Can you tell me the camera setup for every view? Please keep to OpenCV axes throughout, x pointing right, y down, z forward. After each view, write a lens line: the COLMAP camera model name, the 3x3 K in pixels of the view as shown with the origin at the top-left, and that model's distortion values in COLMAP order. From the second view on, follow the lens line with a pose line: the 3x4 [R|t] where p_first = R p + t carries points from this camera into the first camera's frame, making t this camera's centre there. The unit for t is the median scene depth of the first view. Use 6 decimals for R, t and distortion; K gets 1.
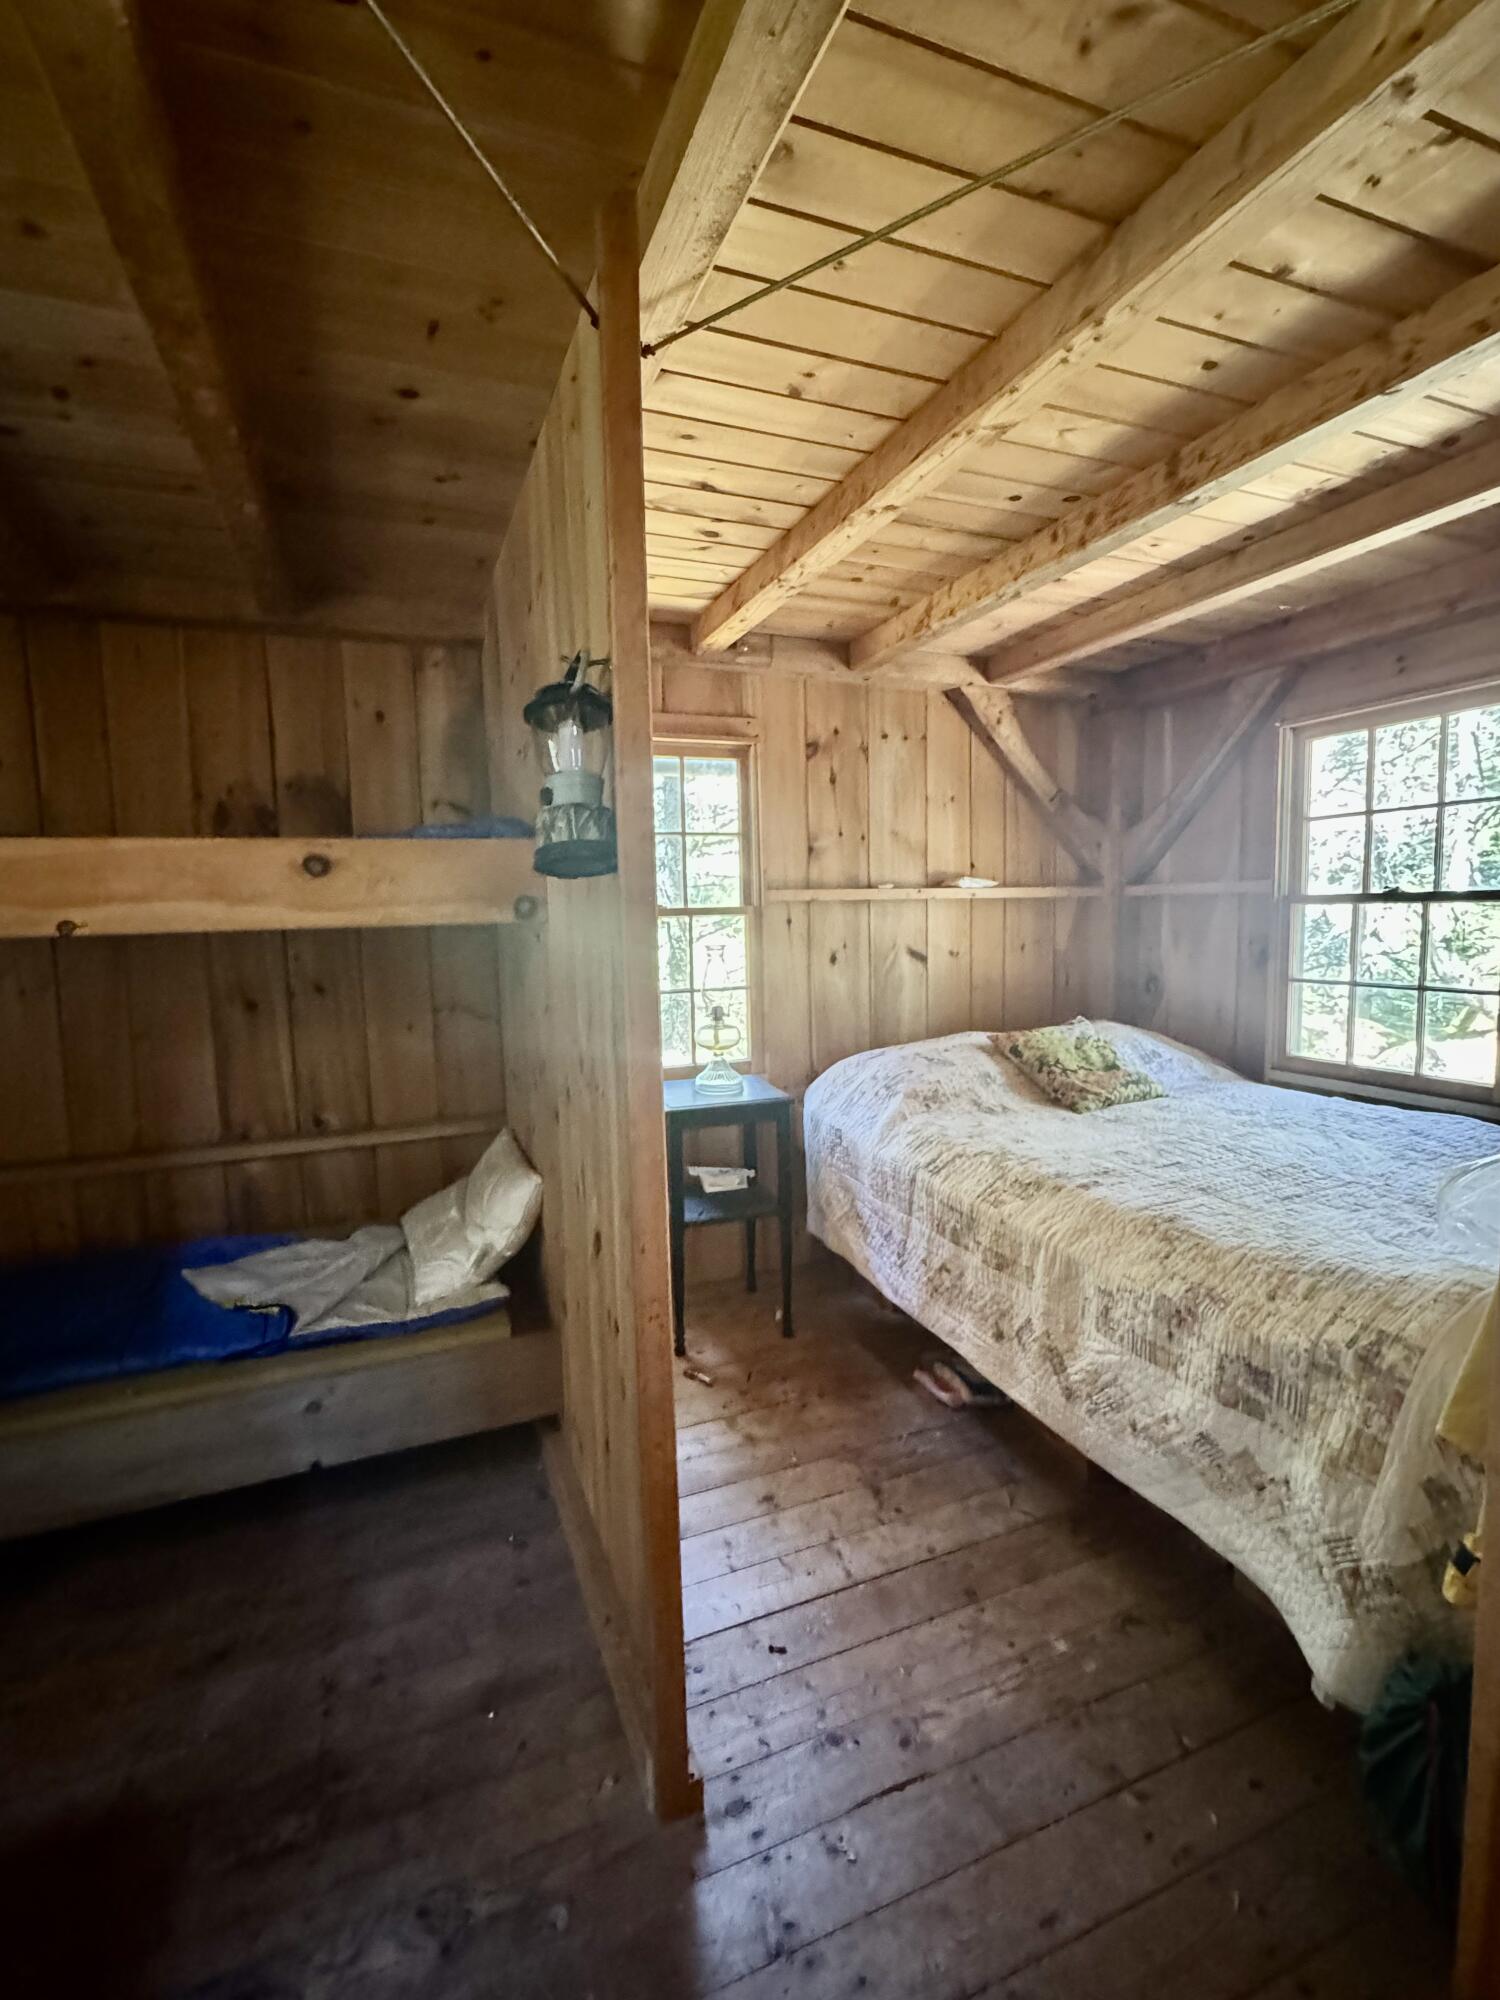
lens RADIAL K [[907.0, 0, 748.3], [0, 907.0, 993.0], [0, 0, 1]] dist [-0.007885, 0.001612]
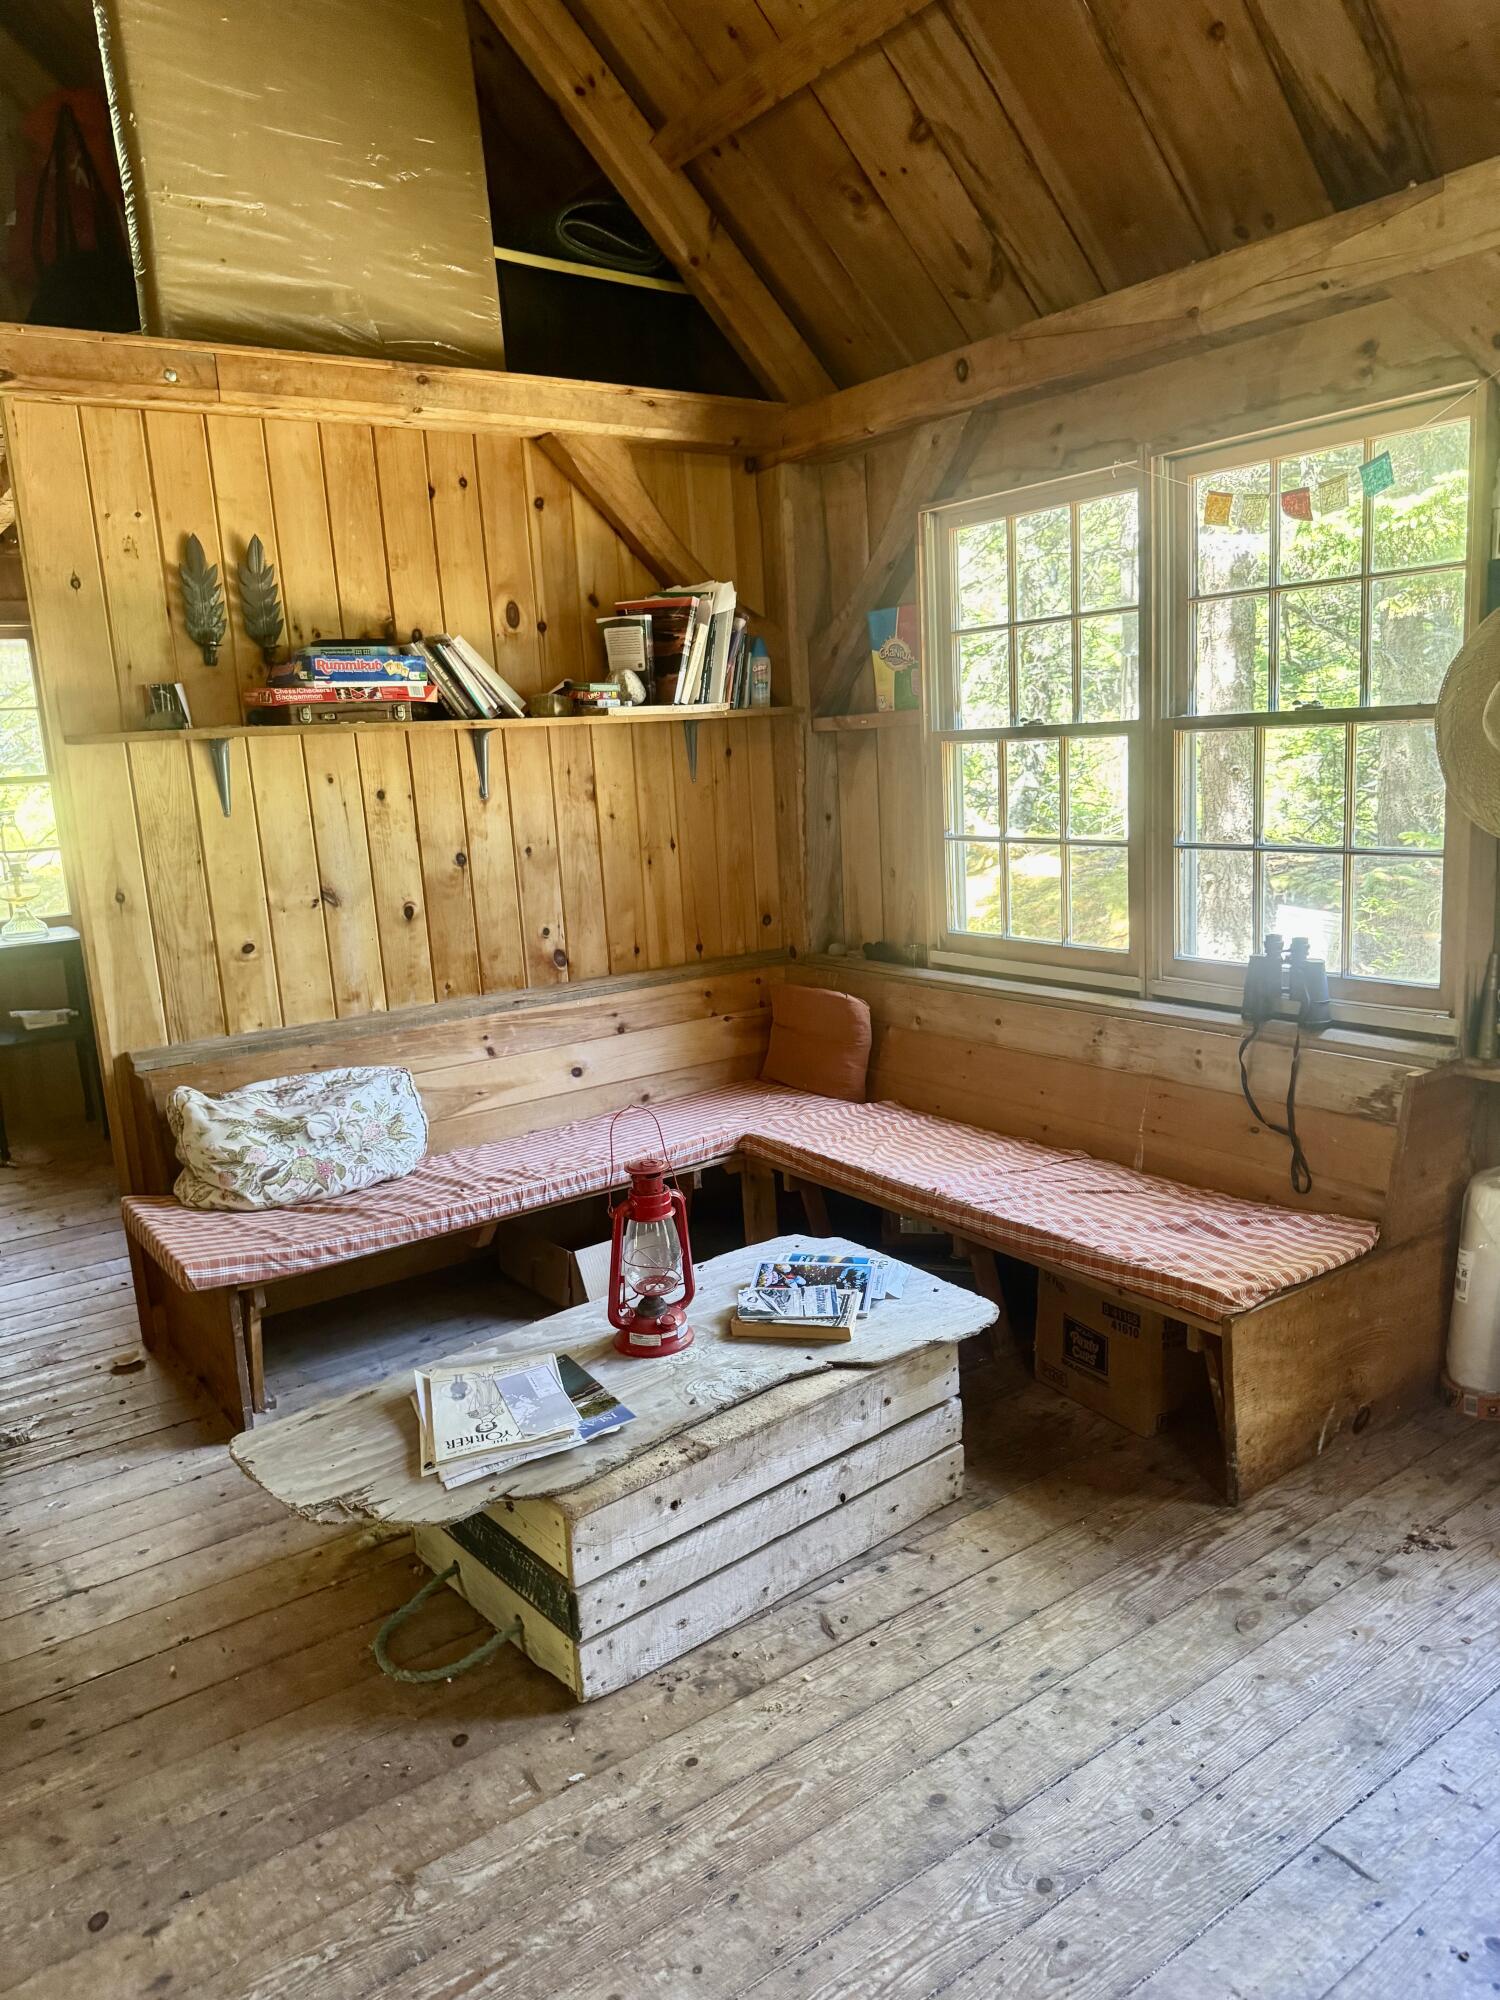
lens RADIAL K [[1400.9, 0, 751.4], [0, 1400.9, 1004.6], [0, 0, 1]] dist [0.052818, -0.071399]
pose [[0.972859, -0.074954, 0.218925, 0.552681], [0.054624, 0.993736, 0.097489, 0.079090], [-0.224861, -0.082885, 0.970859, -1.138279]]
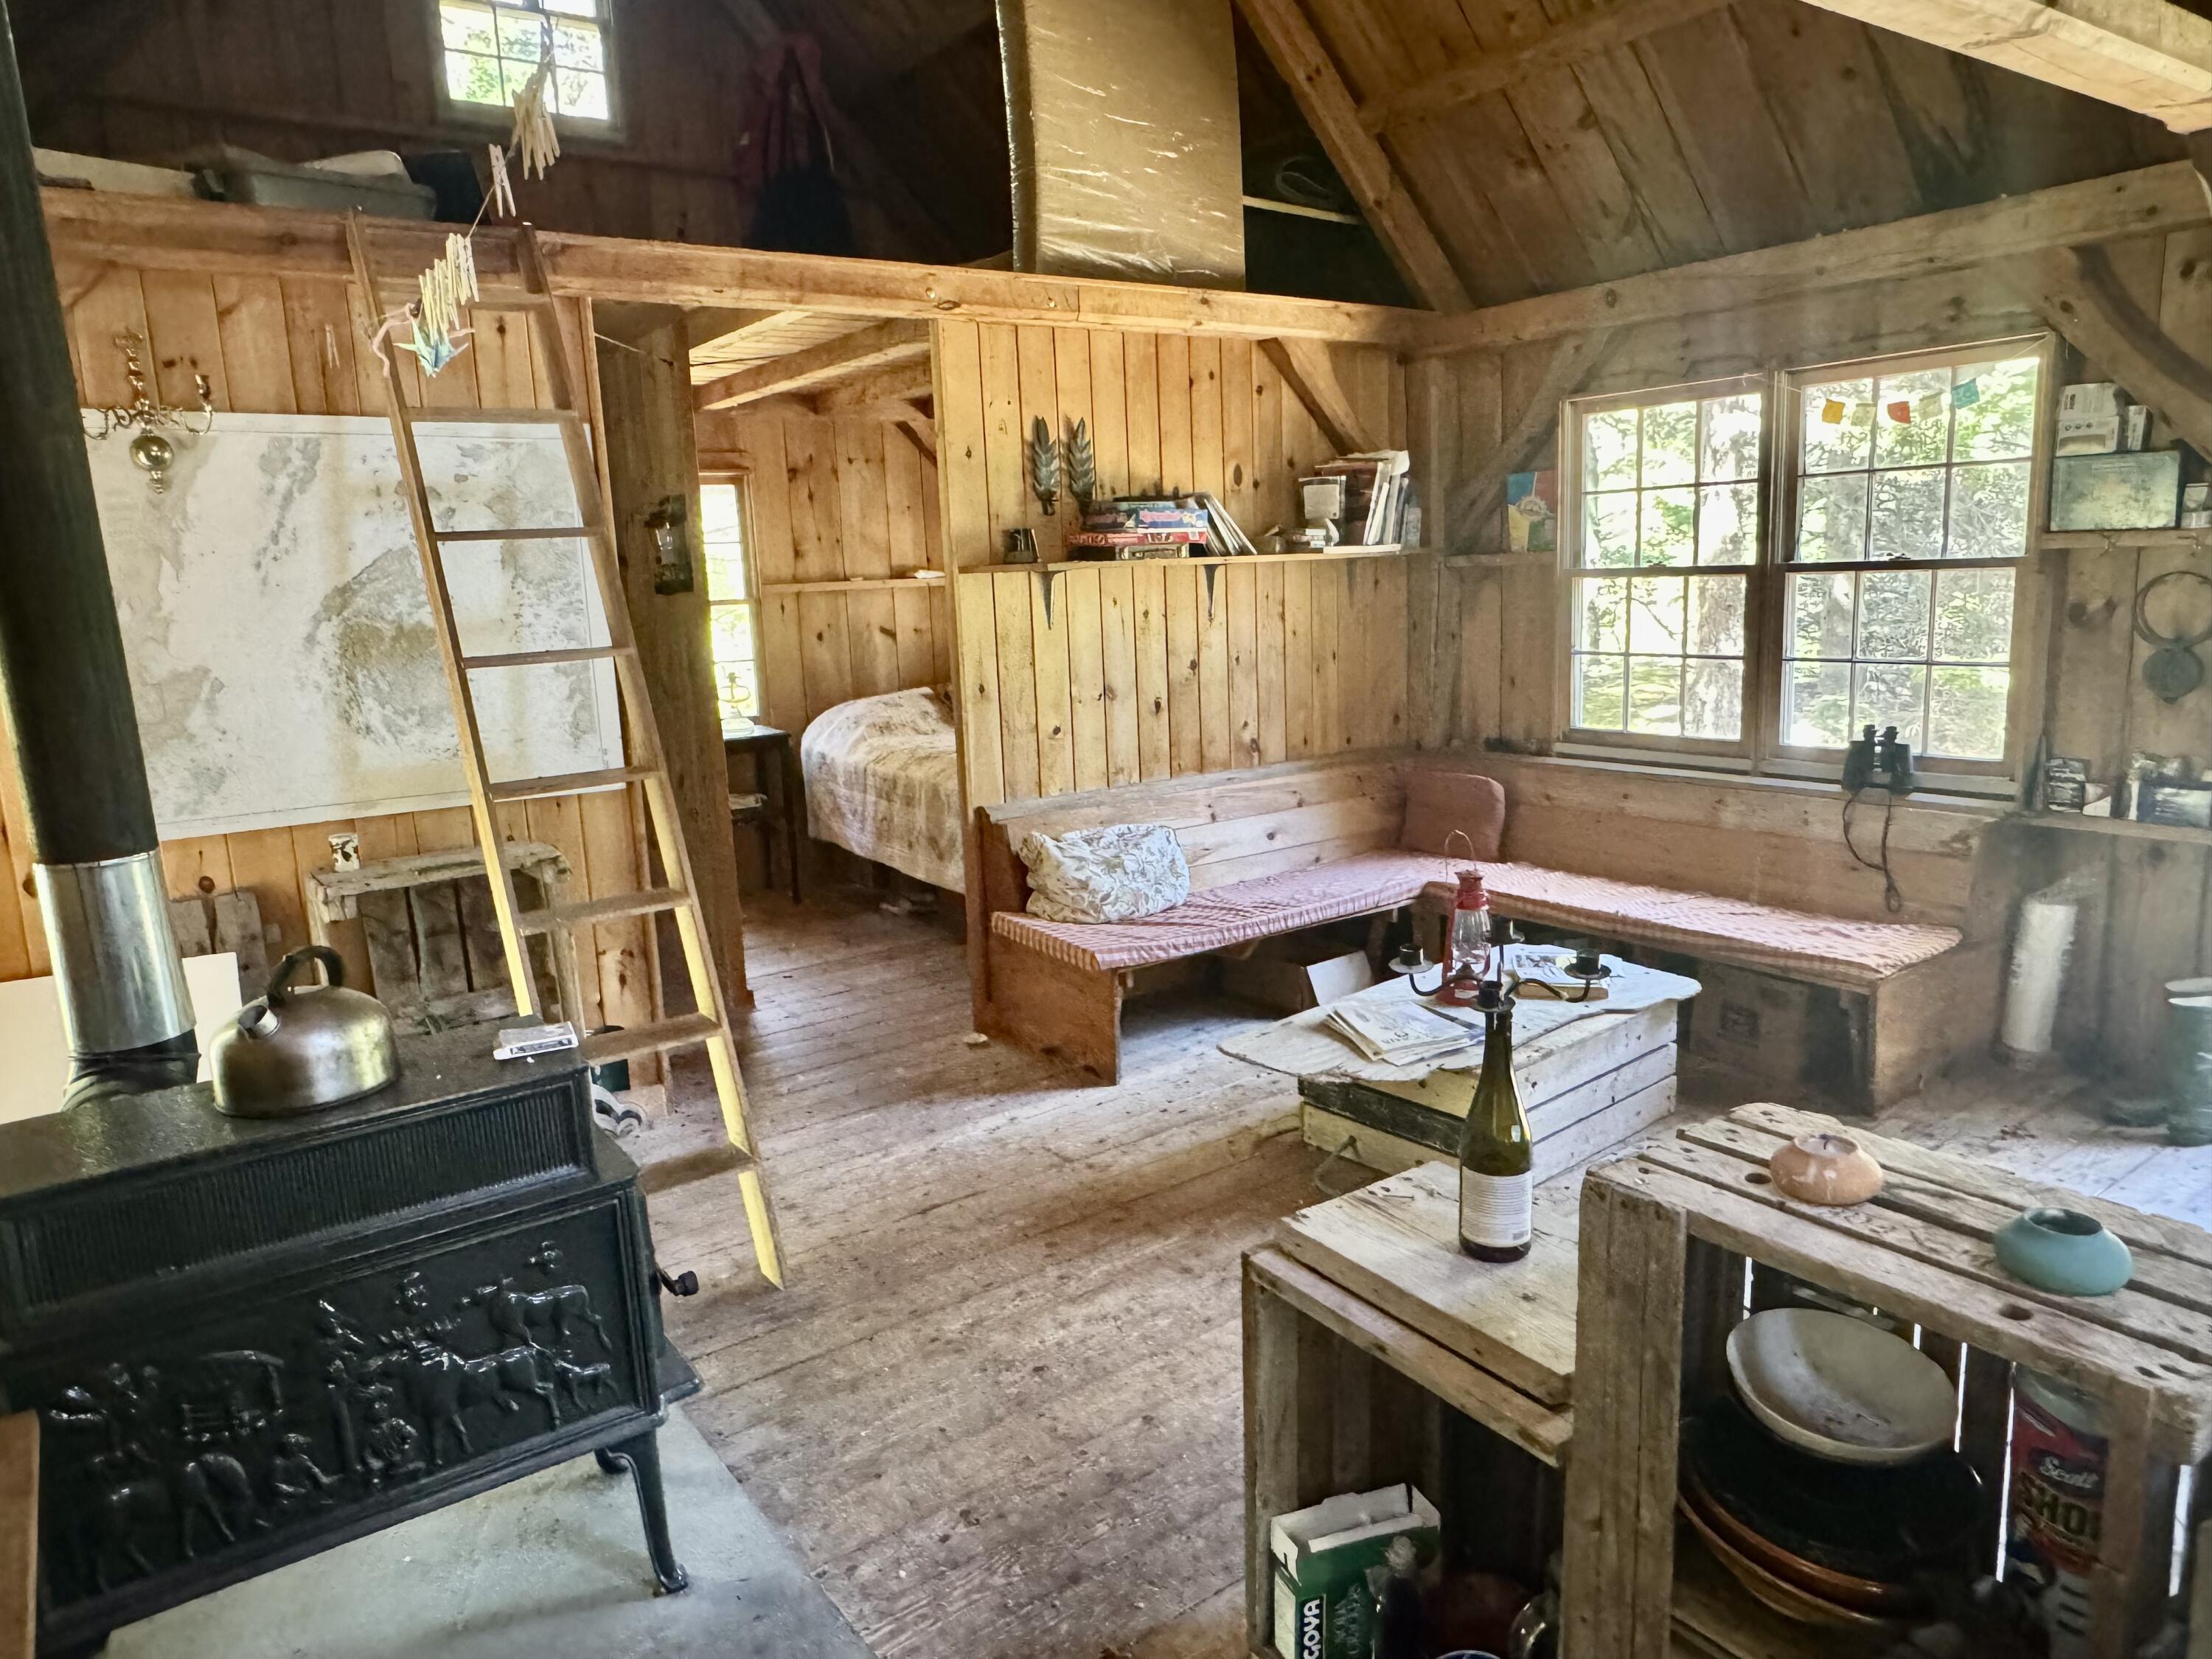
lens RADIAL K [[1429.7, 0, 1080.7], [0, 1429.7, 832.3], [0, 0, 1]] dist [-0.010707, 0.007228]
pose [[0.974703, -0.060584, 0.215136, 0.001992], [0.042018, 0.995069, 0.089849, 0.099092], [-0.219518, -0.078536, 0.972442, -1.478631]]
